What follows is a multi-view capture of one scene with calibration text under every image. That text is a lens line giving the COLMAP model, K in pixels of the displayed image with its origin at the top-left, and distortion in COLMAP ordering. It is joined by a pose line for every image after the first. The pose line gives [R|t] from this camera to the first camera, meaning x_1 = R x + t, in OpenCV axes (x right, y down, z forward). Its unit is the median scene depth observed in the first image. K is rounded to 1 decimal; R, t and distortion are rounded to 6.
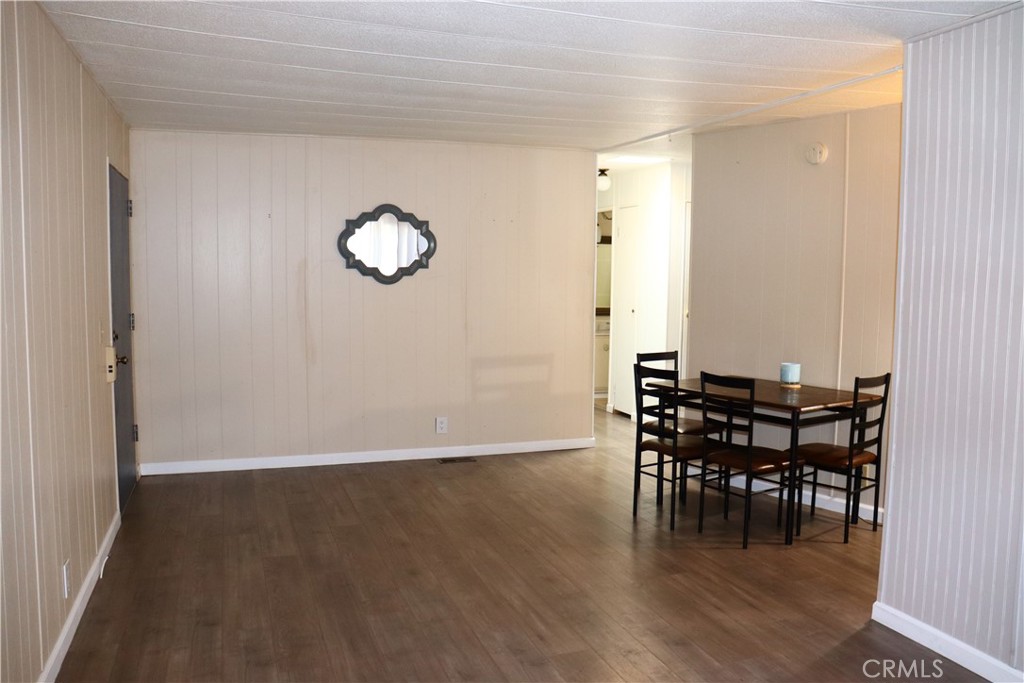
lens RADIAL K [[832.7, 0, 512.0], [0, 832.7, 341.5], [0, 0, 1]] dist [-0.004212, -0.001502]
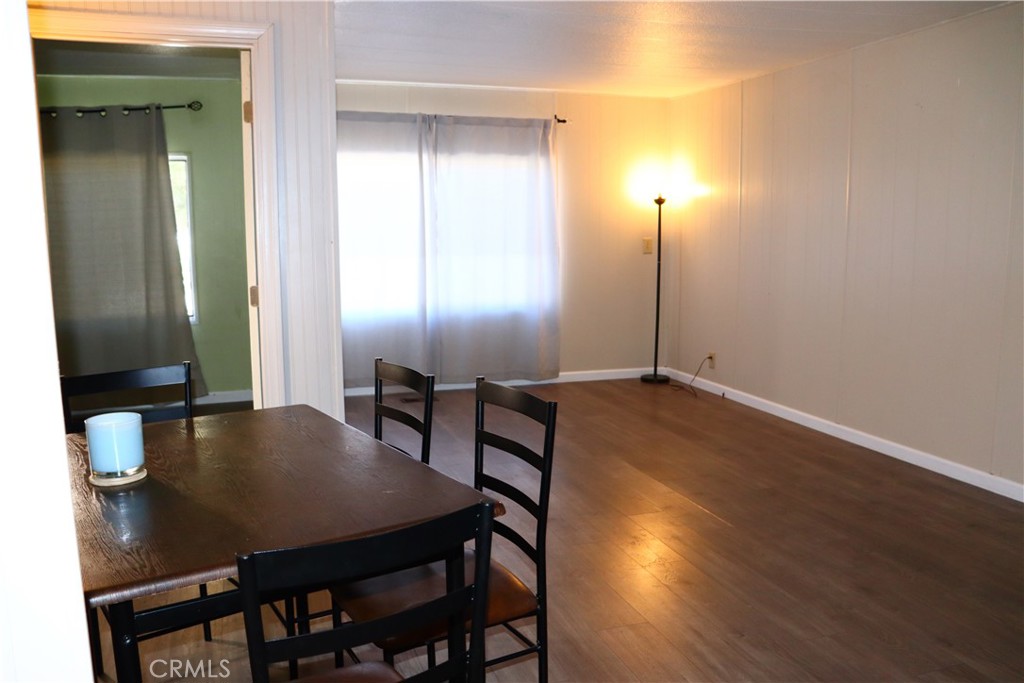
lens RADIAL K [[832.7, 0, 512.0], [0, 832.7, 341.5], [0, 0, 1]] dist [-0.004212, -0.001502]
pose [[-0.999814, -0.018530, 0.005360, 0.197686], [-0.016823, 0.973580, 0.227726, -0.109197], [-0.009438, 0.227593, -0.973711, 1.611959]]
